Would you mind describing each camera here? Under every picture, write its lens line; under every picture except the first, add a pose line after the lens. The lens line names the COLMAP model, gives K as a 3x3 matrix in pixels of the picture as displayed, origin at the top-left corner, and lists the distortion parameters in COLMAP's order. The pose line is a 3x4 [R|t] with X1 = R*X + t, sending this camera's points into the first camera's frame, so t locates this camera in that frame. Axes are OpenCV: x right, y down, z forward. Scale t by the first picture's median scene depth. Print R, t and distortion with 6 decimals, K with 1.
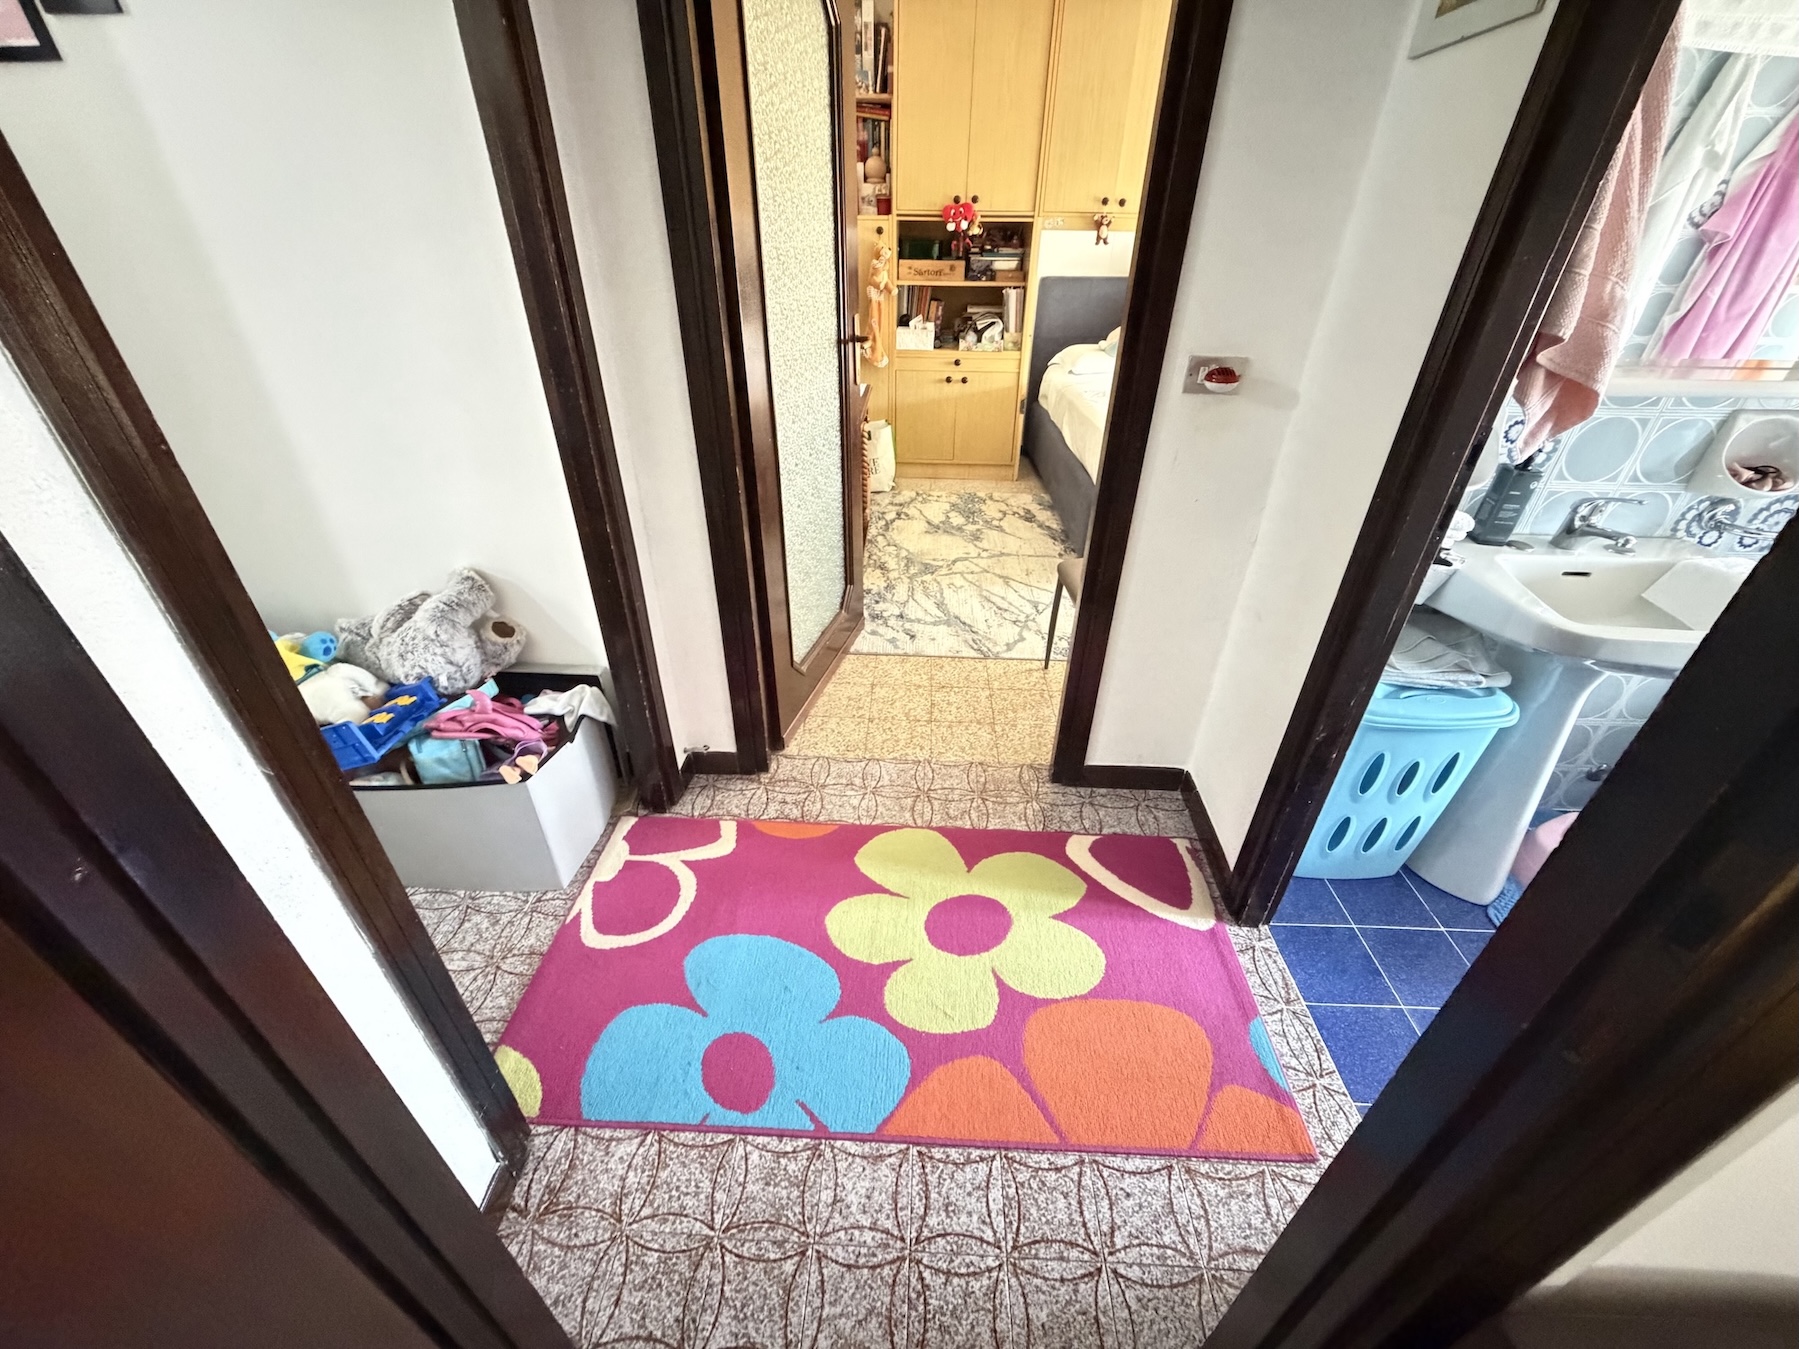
lens RADIAL K [[714.2, 0, 896.9], [0, 714.2, 676.6], [0, 0, 1]] dist [0.000334, 0.000031]
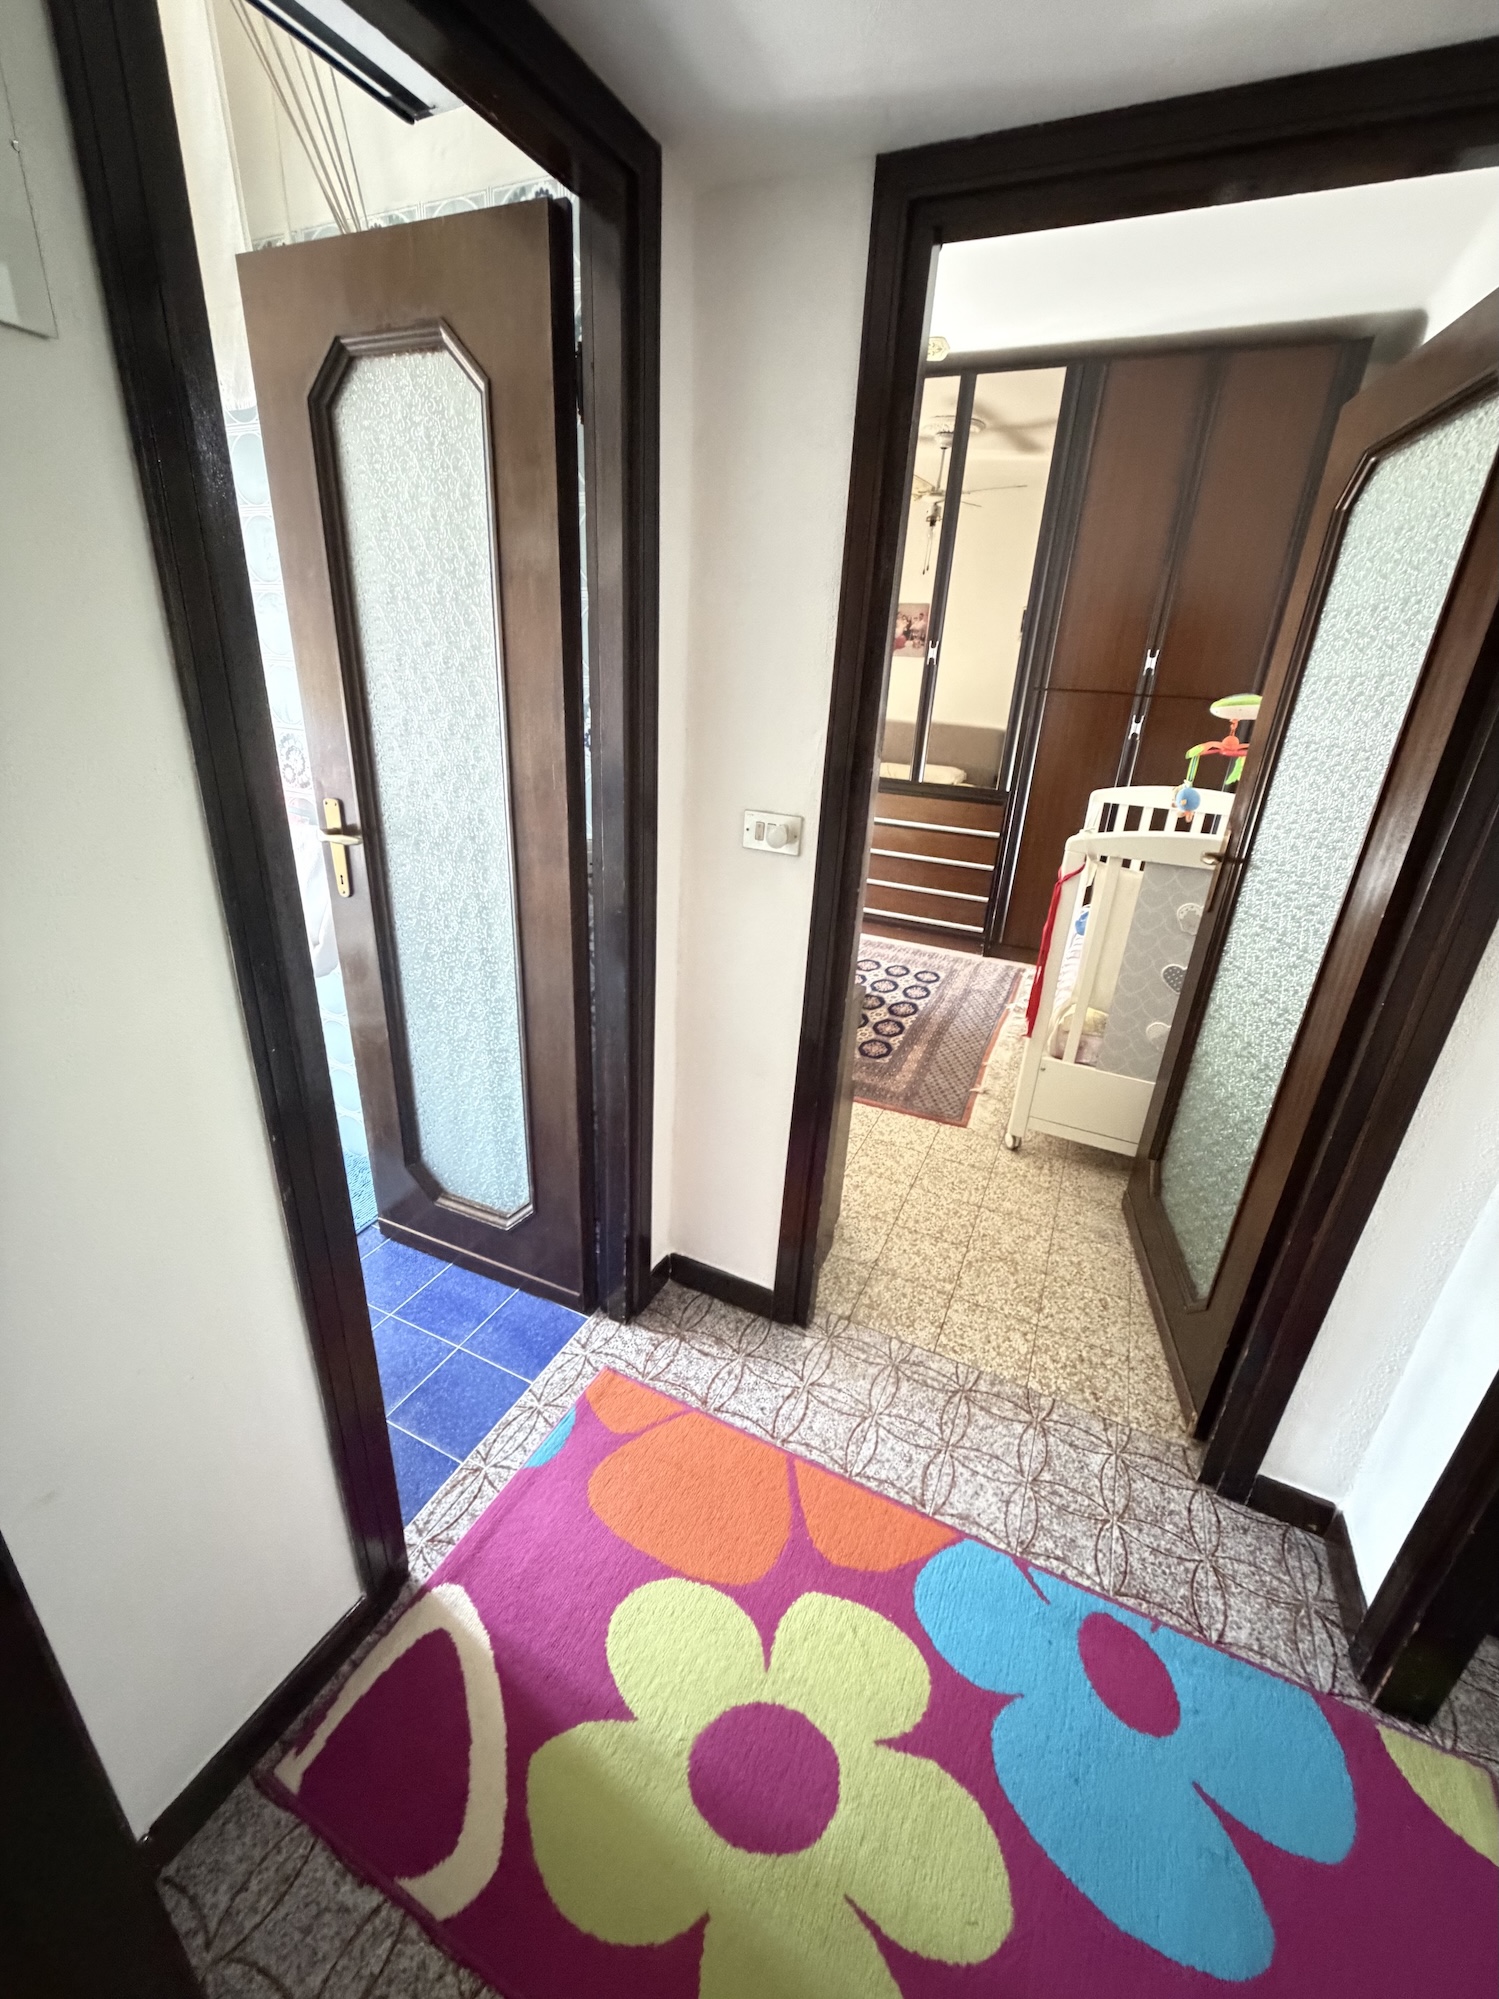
lens RADIAL K [[793.6, 0, 749.5], [0, 793.6, 993.9], [0, 0, 1]] dist [0.000334, 0.000031]
pose [[-0.919739, -0.203480, 0.335674, 0.020425], [0.152614, 0.602504, 0.783389, -0.533261], [-0.361649, 0.771742, -0.523092, 0.799666]]
